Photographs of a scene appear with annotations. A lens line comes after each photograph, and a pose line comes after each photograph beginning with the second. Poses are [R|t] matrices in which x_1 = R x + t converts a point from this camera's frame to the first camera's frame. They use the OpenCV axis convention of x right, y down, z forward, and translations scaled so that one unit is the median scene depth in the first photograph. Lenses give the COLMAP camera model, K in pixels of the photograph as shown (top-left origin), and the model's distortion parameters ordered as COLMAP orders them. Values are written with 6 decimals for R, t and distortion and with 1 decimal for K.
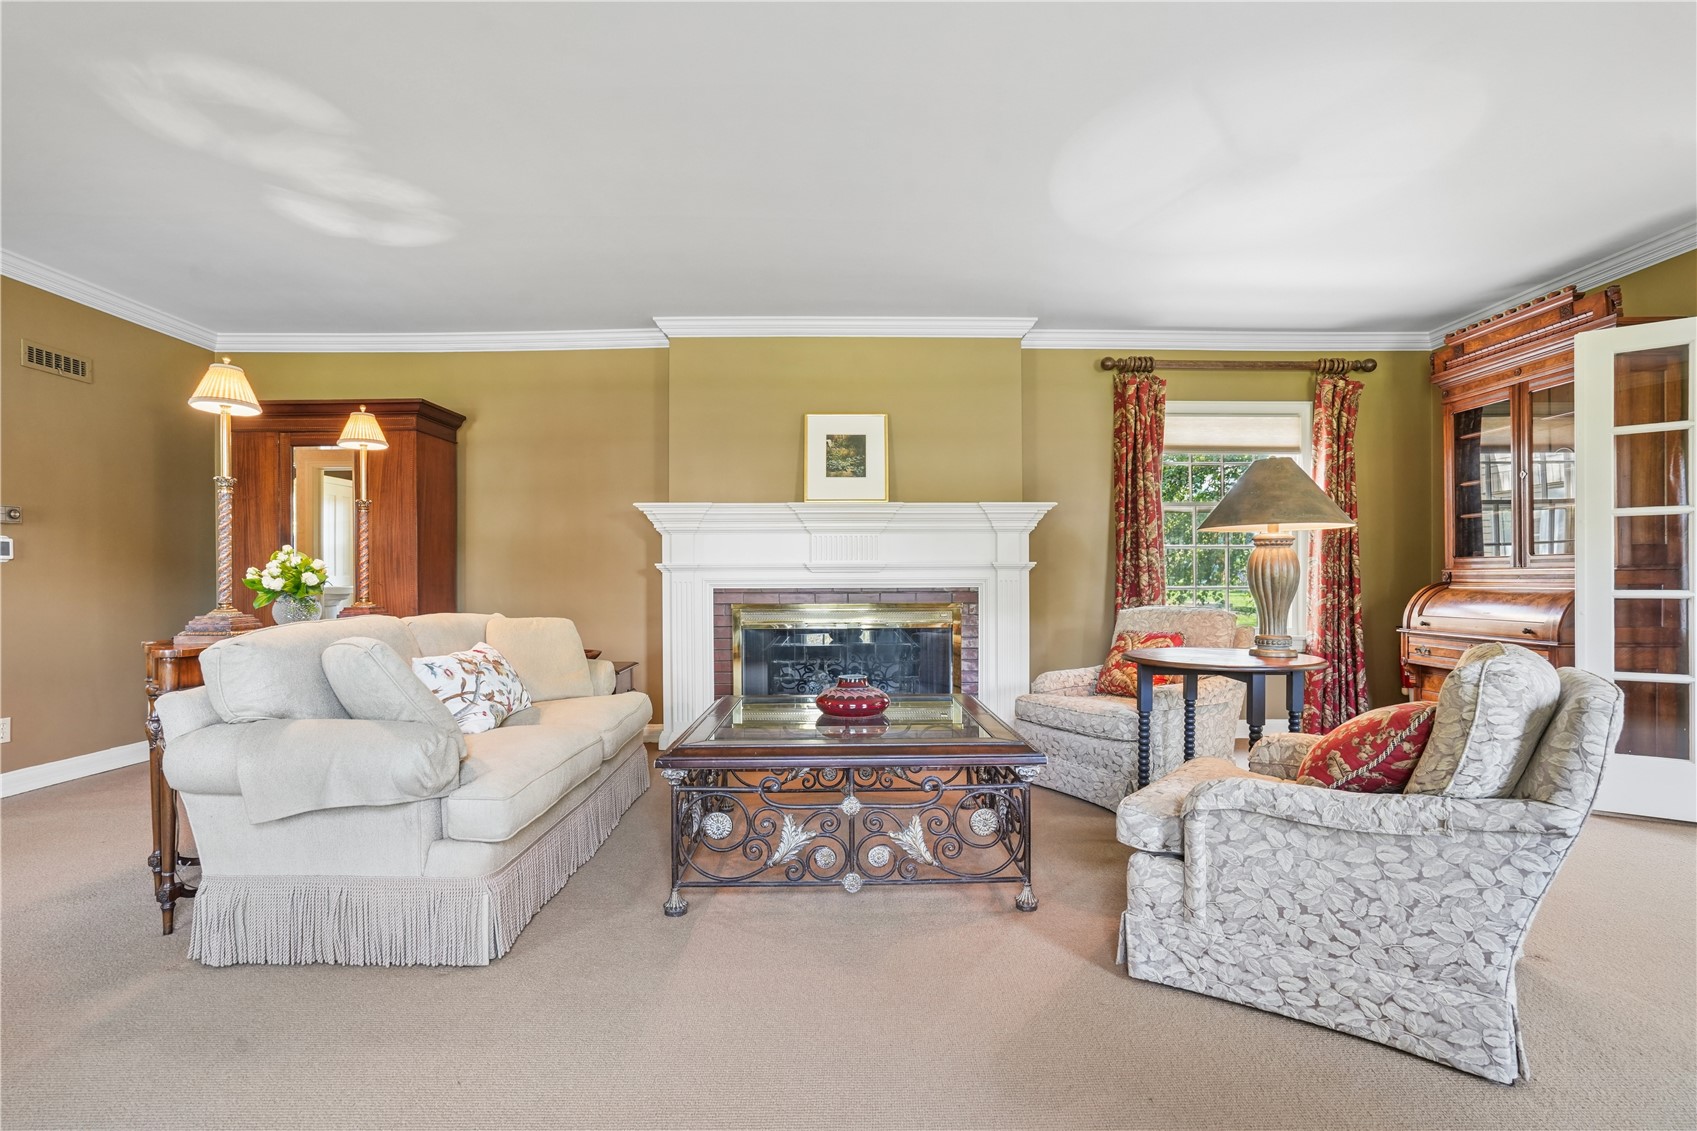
lens RADIAL K [[798.2, 0, 846.2], [0, 798.2, 577.6], [0, 0, 1]] dist [-0.029885, 0.006802]
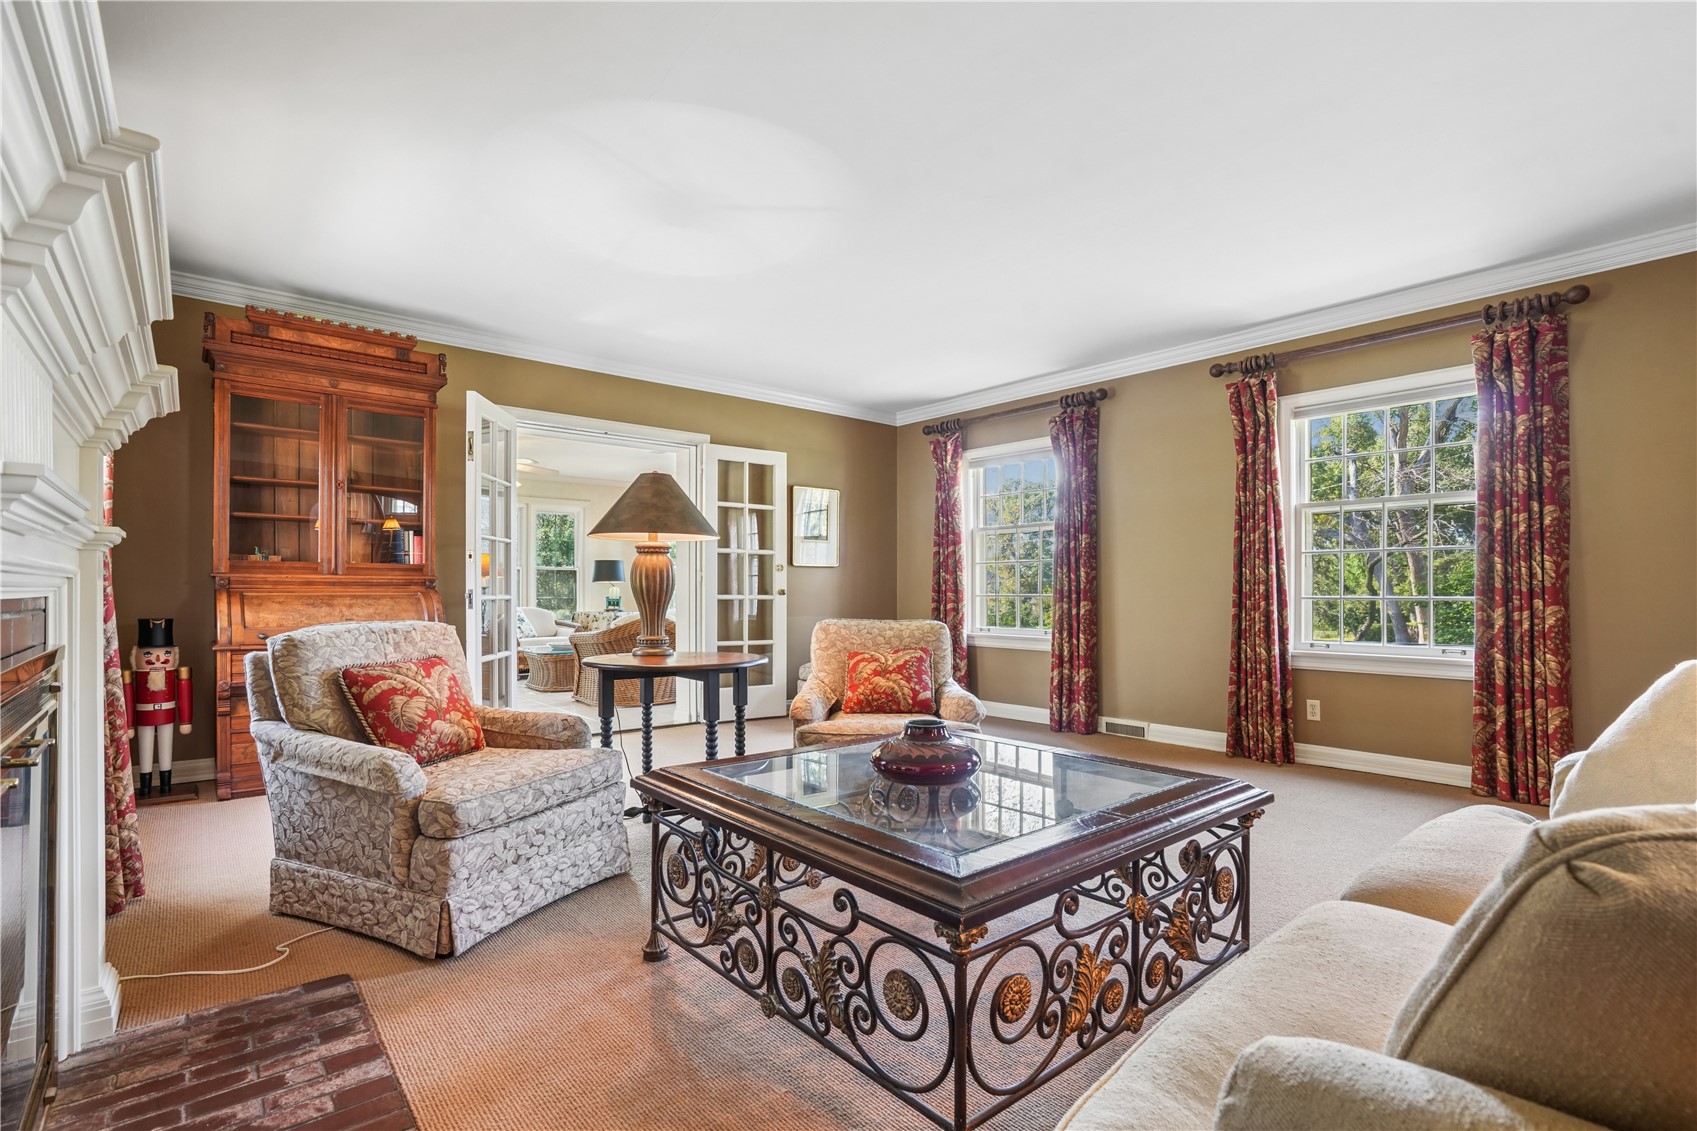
lens RADIAL K [[798.2, 0, 839.2], [0, 798.2, 581.8], [0, 0, 1]] dist [-0.029885, 0.006802]
pose [[-0.636733, 0.009293, 0.771029, -0.303390], [-0.004228, 0.999870, -0.015543, 0.009950], [-0.771073, -0.013157, -0.636611, 0.959717]]
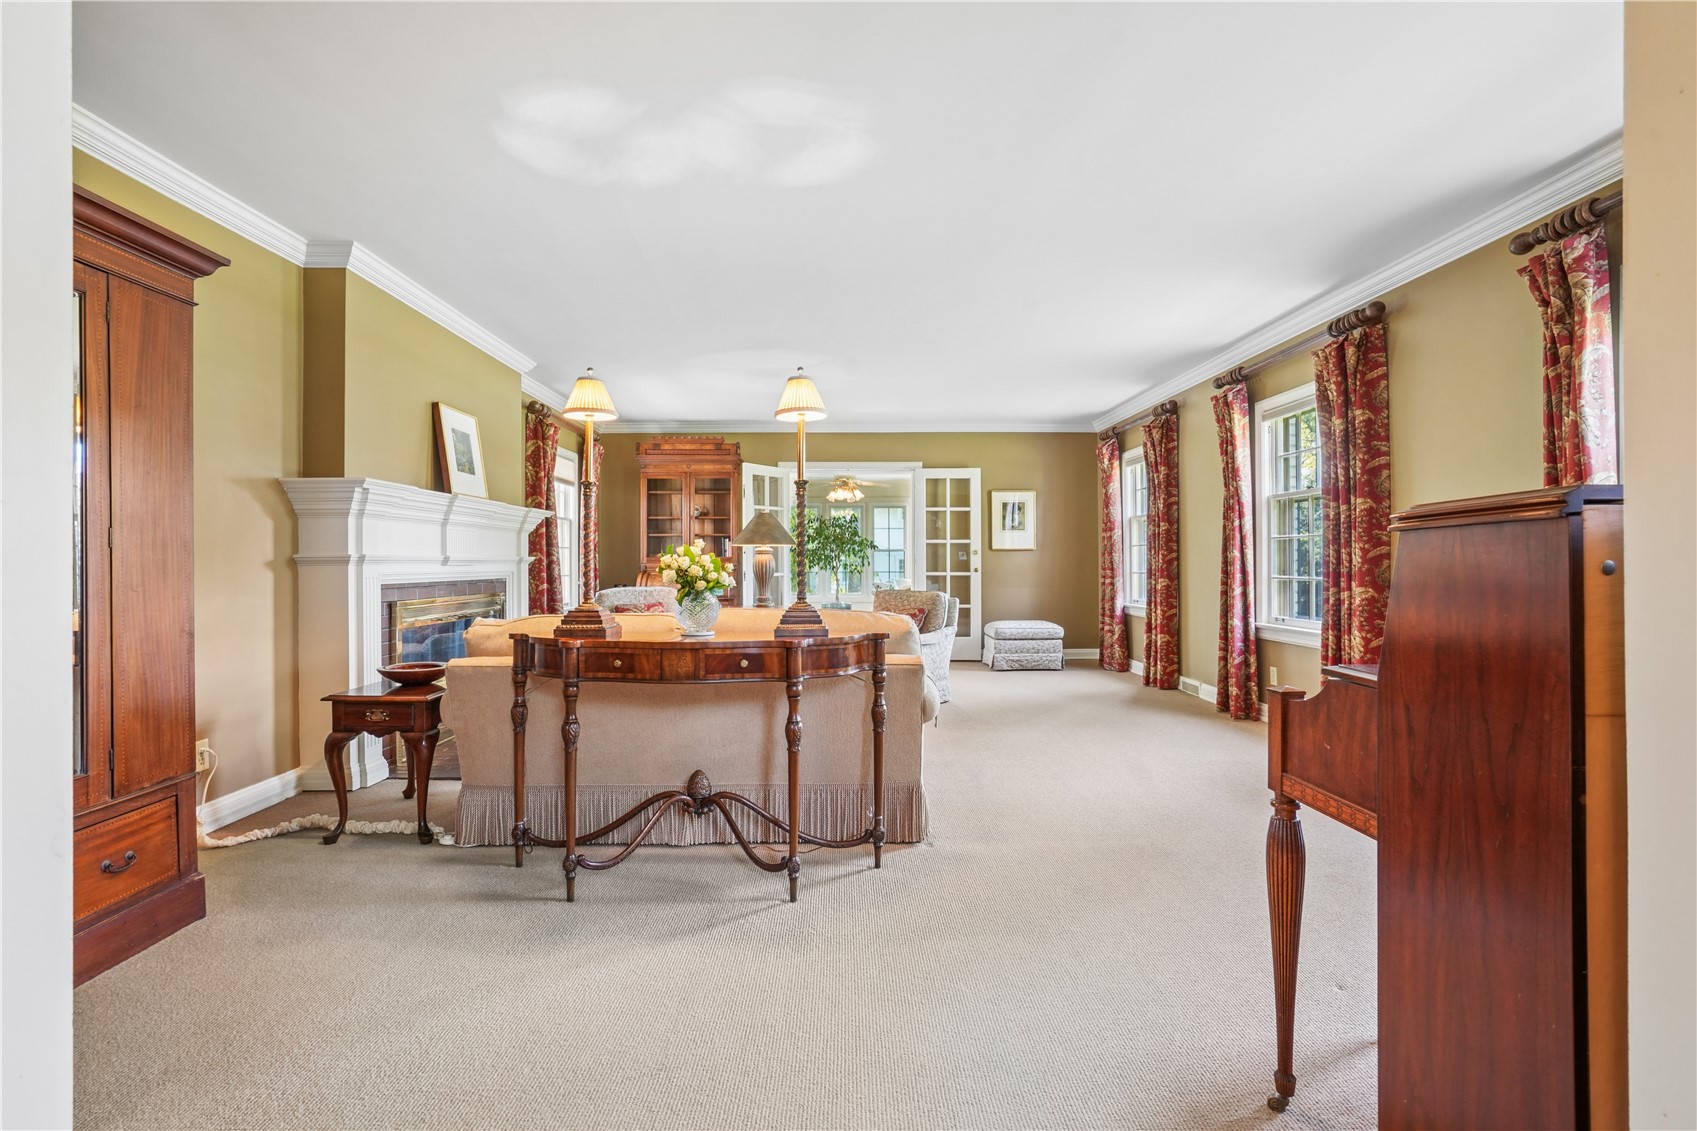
lens RADIAL K [[798.2, 0, 856.1], [0, 798.2, 560.8], [0, 0, 1]] dist [-0.029885, 0.006802]
pose [[-0.020711, 0.003354, 0.999780, -1.017984], [0.001462, 0.999993, -0.003325, -0.008902], [-0.999784, 0.001393, -0.020716, 0.511920]]
